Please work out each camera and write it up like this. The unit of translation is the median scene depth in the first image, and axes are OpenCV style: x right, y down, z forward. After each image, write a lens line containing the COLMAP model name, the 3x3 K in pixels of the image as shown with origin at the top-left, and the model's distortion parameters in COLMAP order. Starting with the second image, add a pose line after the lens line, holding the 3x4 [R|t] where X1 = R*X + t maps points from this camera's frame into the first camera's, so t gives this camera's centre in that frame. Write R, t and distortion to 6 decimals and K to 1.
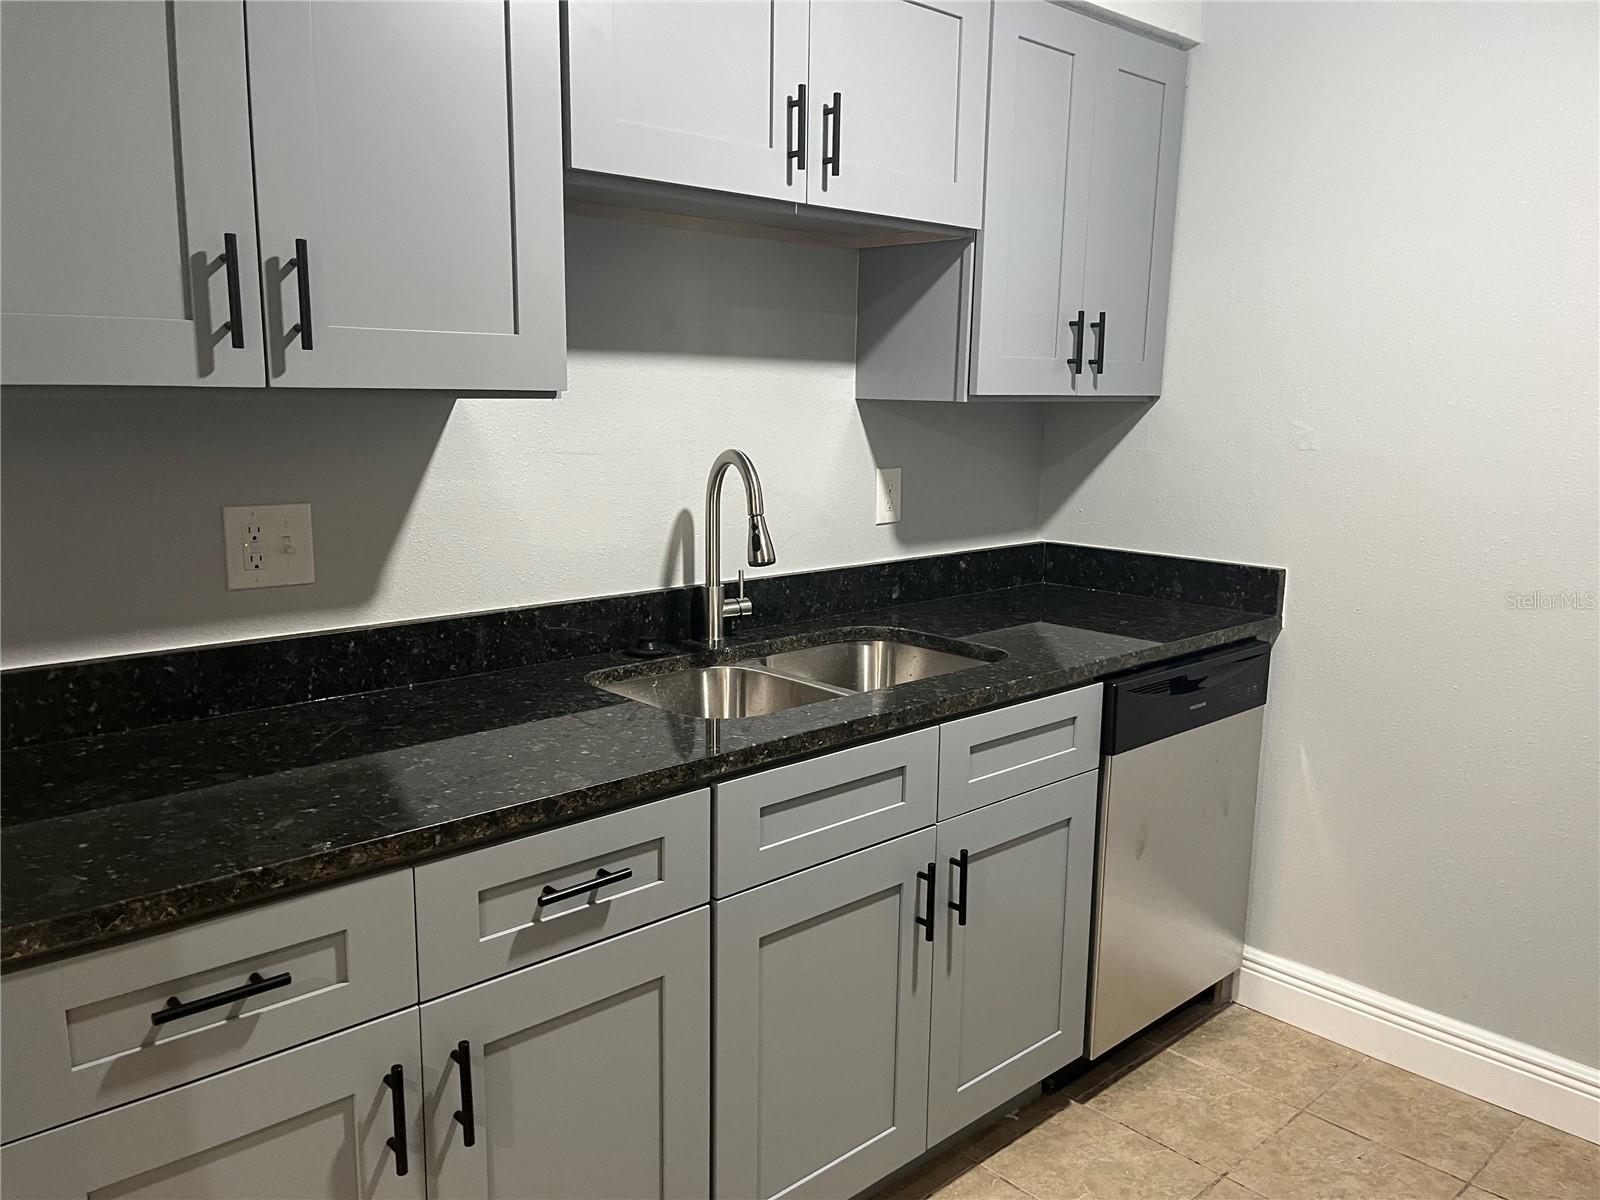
lens RADIAL K [[1228.6, 0, 814.6], [0, 1228.6, 604.3], [0, 0, 1]] dist [0.065989, -0.082412]
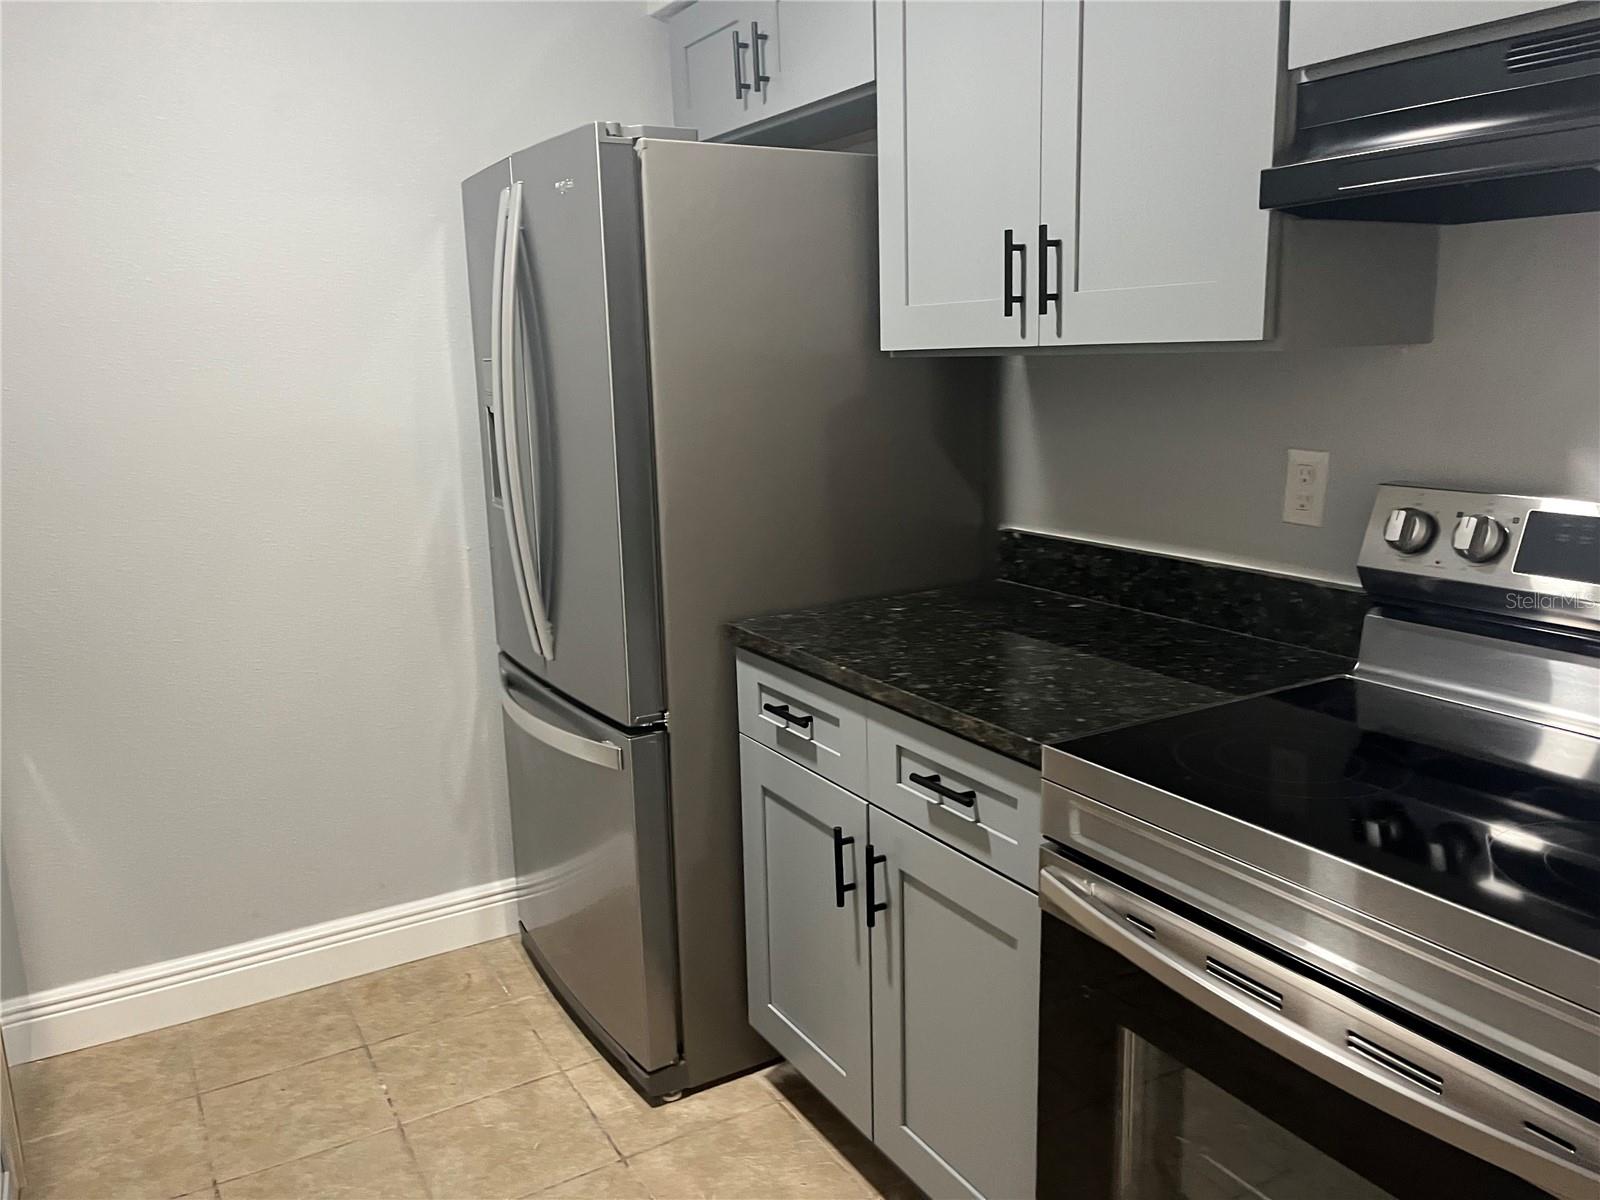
lens RADIAL K [[1228.6, 0, 814.6], [0, 1228.6, 604.3], [0, 0, 1]] dist [0.065989, -0.082412]
pose [[0.212879, -0.220591, 0.951852, -0.351425], [0.190263, 0.964892, 0.181062, -0.048224], [-0.958375, 0.142558, 0.247375, 0.246321]]
